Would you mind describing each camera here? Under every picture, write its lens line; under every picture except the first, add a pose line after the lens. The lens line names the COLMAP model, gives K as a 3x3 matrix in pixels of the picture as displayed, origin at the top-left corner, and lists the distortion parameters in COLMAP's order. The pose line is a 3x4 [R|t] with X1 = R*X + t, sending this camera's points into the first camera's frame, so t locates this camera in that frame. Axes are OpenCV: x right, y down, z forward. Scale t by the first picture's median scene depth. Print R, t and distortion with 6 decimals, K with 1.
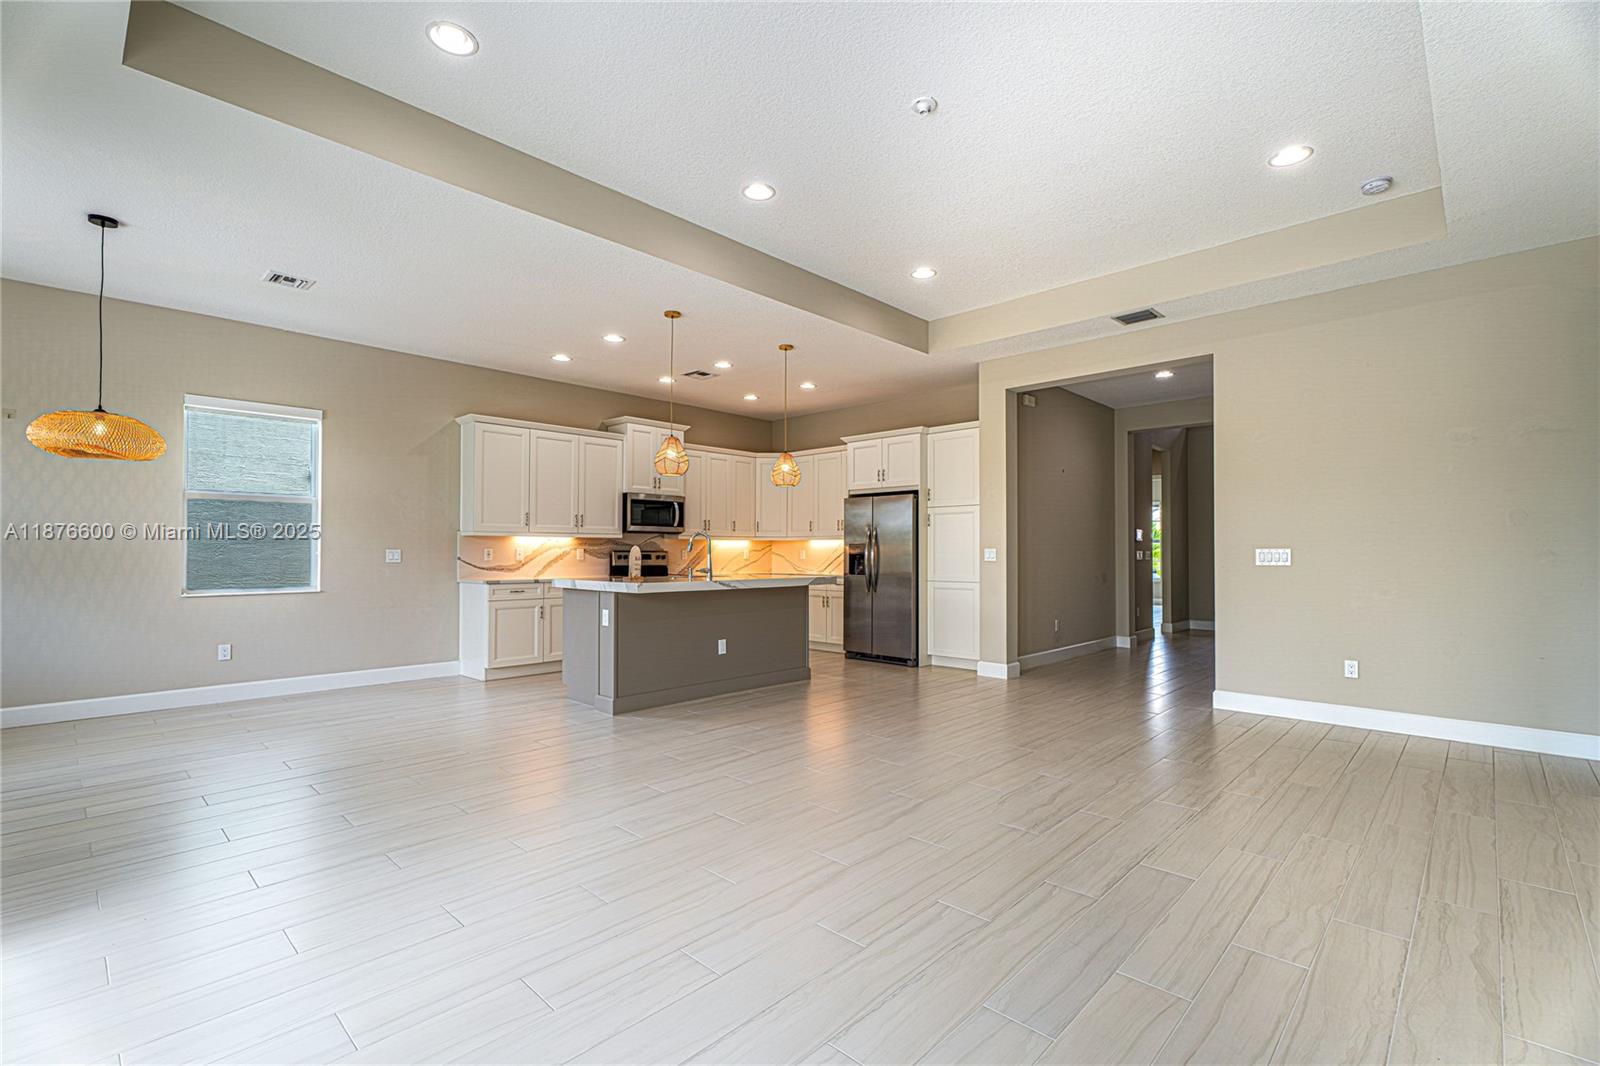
lens RADIAL K [[718.4, 0, 798.3], [0, 718.4, 545.4], [0, 0, 1]] dist [0.002635, 0.000111]
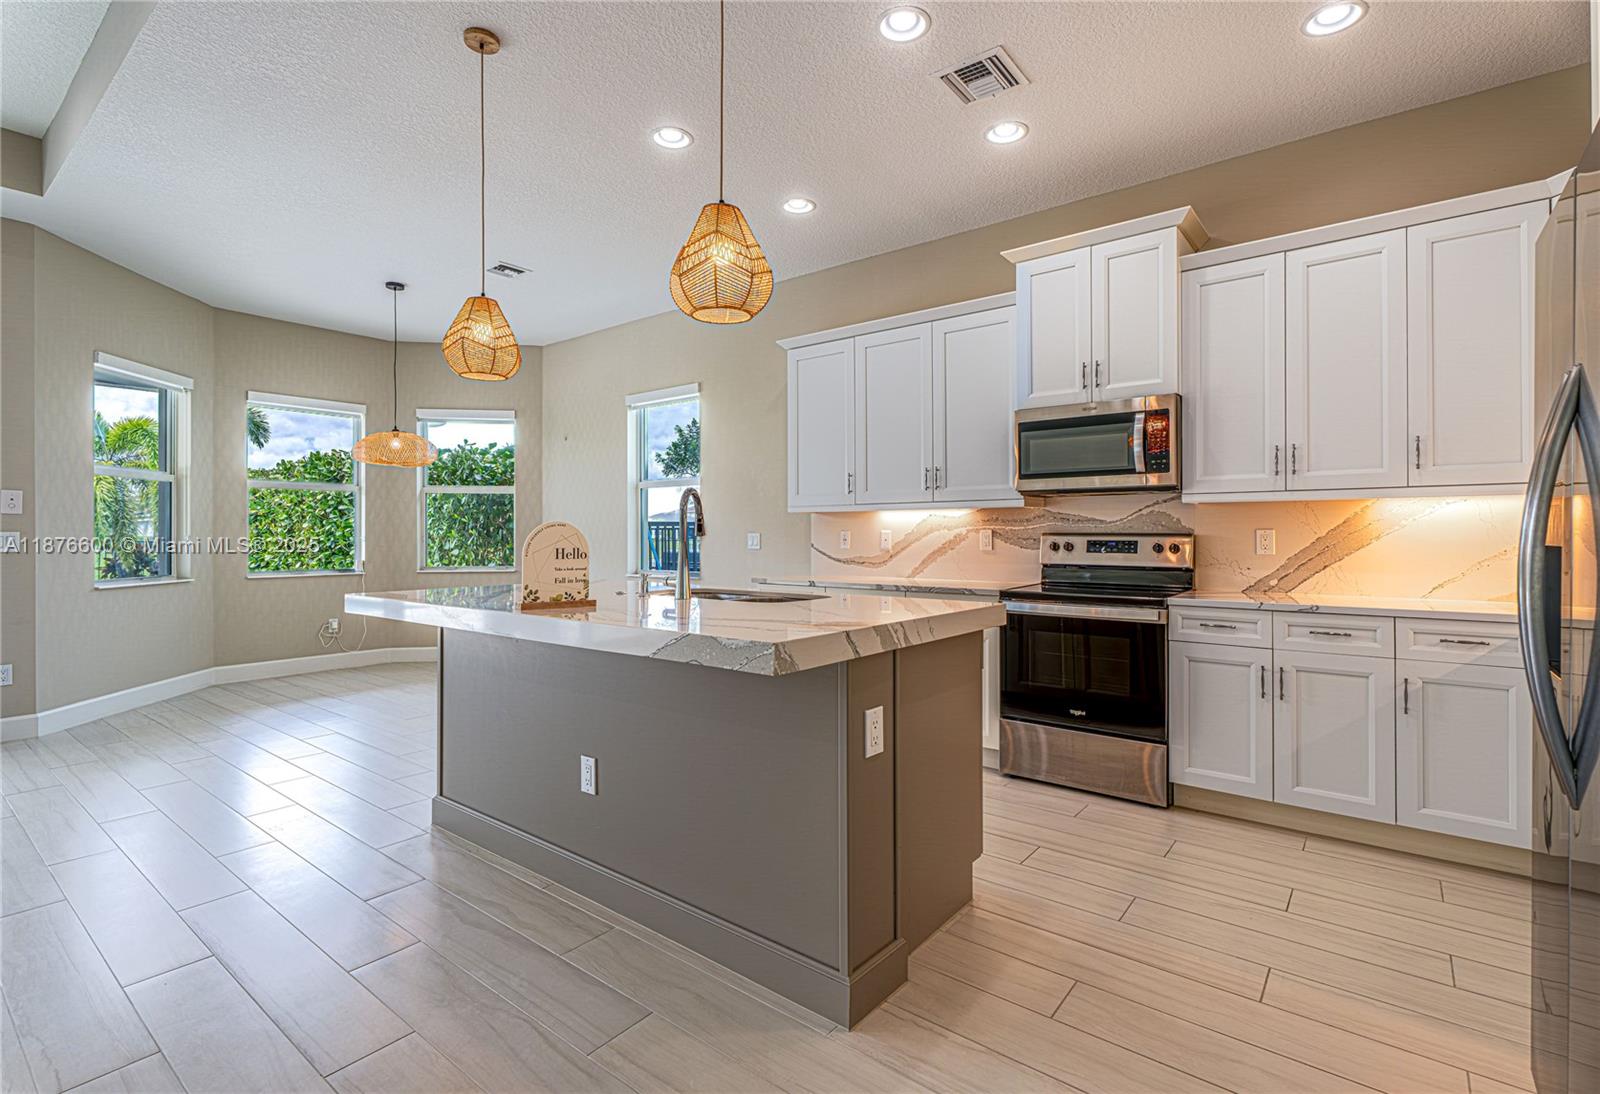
lens RADIAL K [[749.0, 0, 813.2], [0, 749.0, 533.2], [0, 0, 1]] dist [0.004459, -0.000133]
pose [[0.105910, -0.004841, -0.994364, 0.255343], [0.010533, 0.999938, -0.003746, 0.008342], [0.994320, -0.010077, 0.105954, 0.862588]]
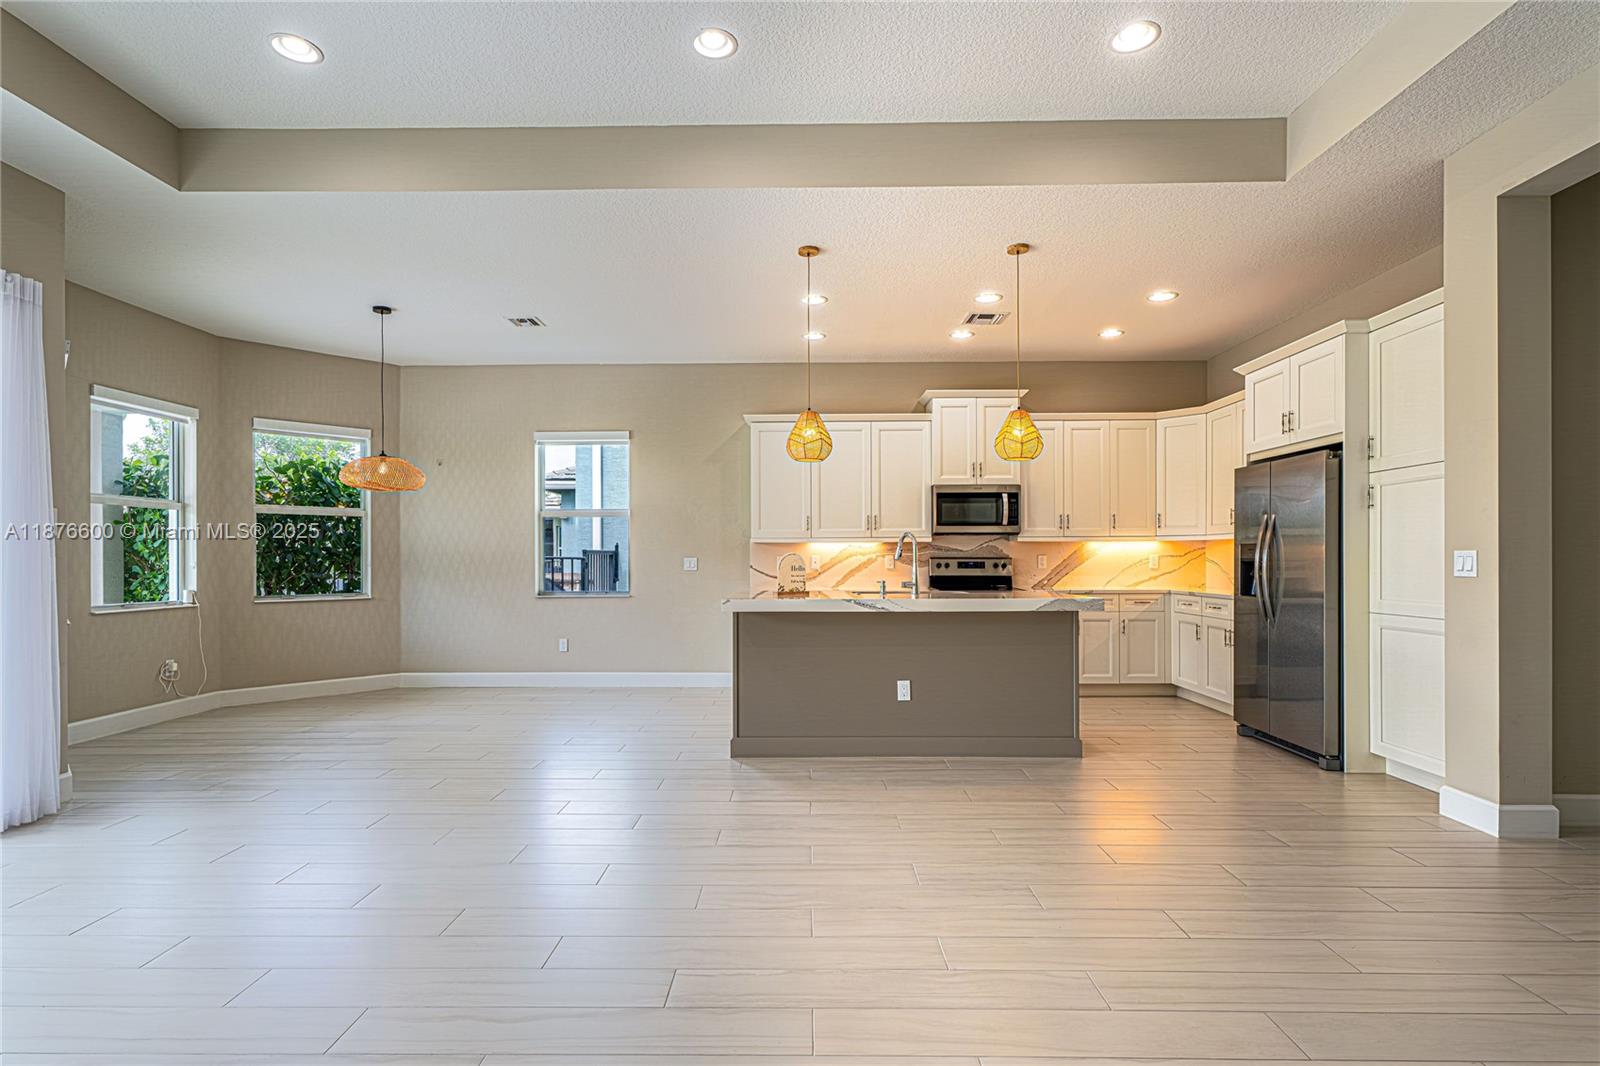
lens RADIAL K [[781.8, 0, 797.4], [0, 781.8, 561.1], [0, 0, 1]] dist [0.002665, 0.000657]
pose [[0.681373, -0.001610, -0.731935, 0.317803], [0.011758, 0.999893, 0.008747, 0.002068], [0.731842, -0.014566, 0.681318, 0.308237]]
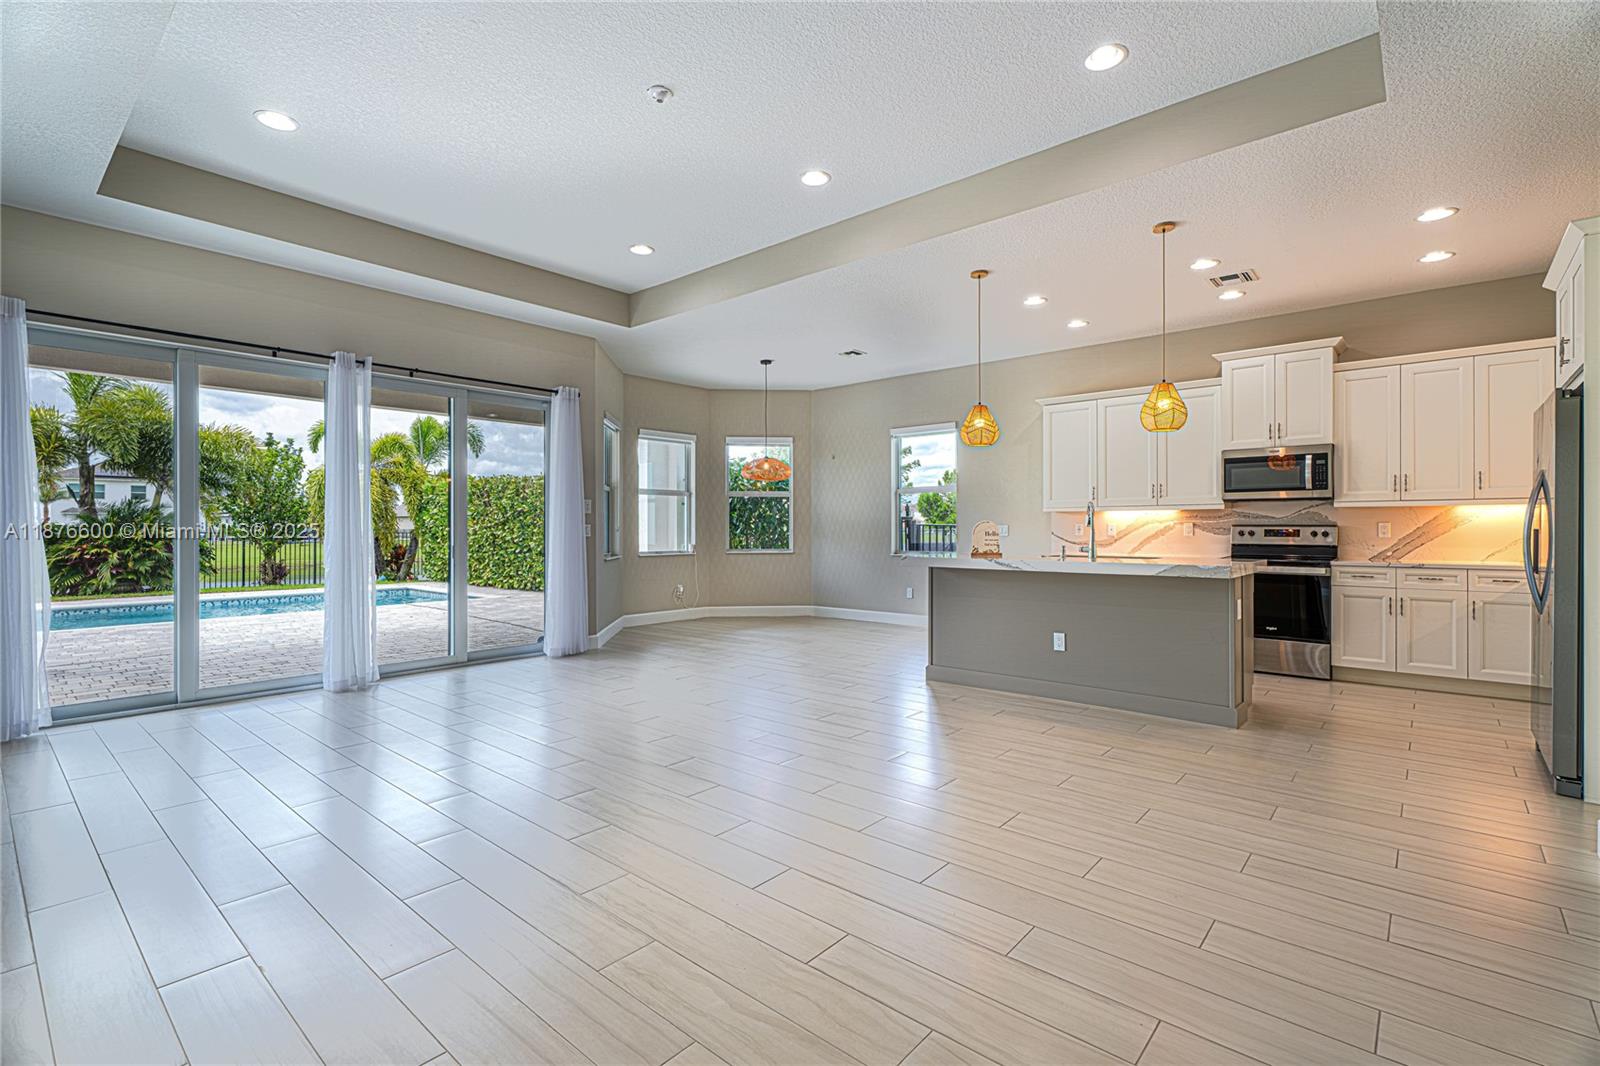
lens RADIAL K [[728.9, 0, 800.0], [0, 728.9, 533.0], [0, 0, 1]] dist [0.004582, -0.000075]
pose [[0.050177, 0.006242, -0.998721, 0.568762], [0.011215, 0.999914, 0.006813, 0.005867], [0.998677, -0.011543, 0.050103, 0.528803]]
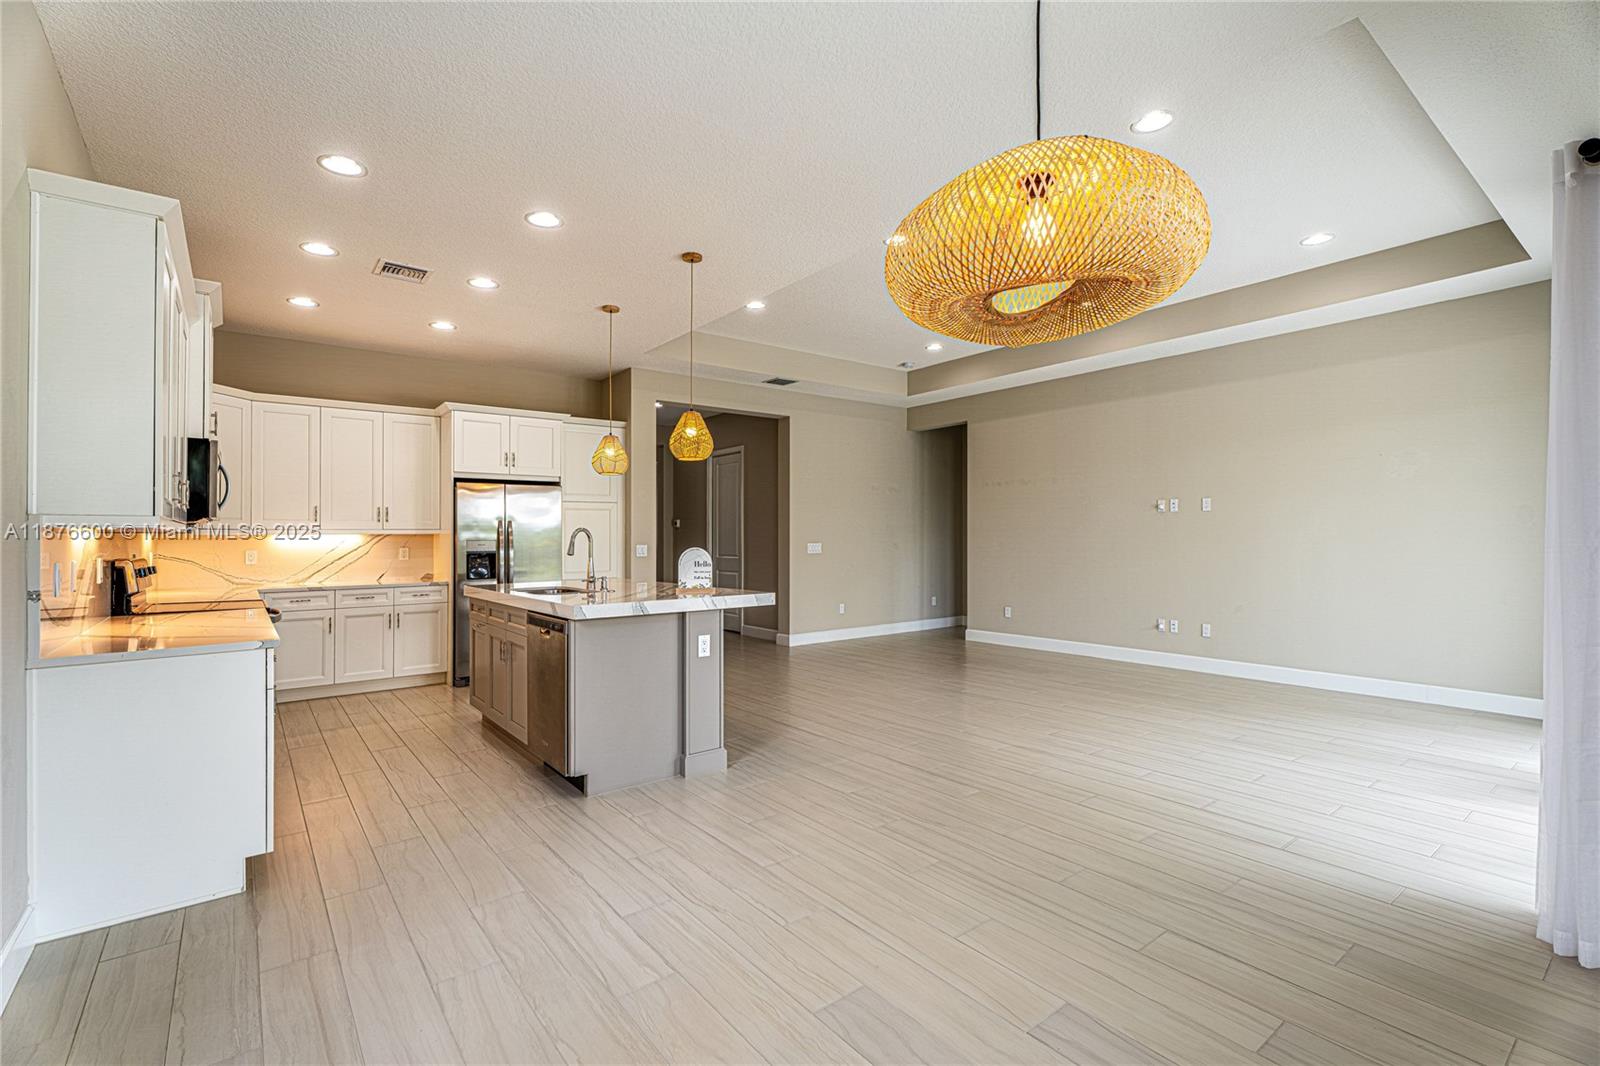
lens RADIAL K [[718.4, 0, 798.3], [0, 718.4, 545.4], [0, 0, 1]] dist [0.002635, 0.000111]
pose [[0.144883, -0.013290, 0.989359, -0.703411], [-0.002425, 0.999902, 0.013787, -0.009762], [-0.989446, -0.004397, 0.144837, 0.567087]]
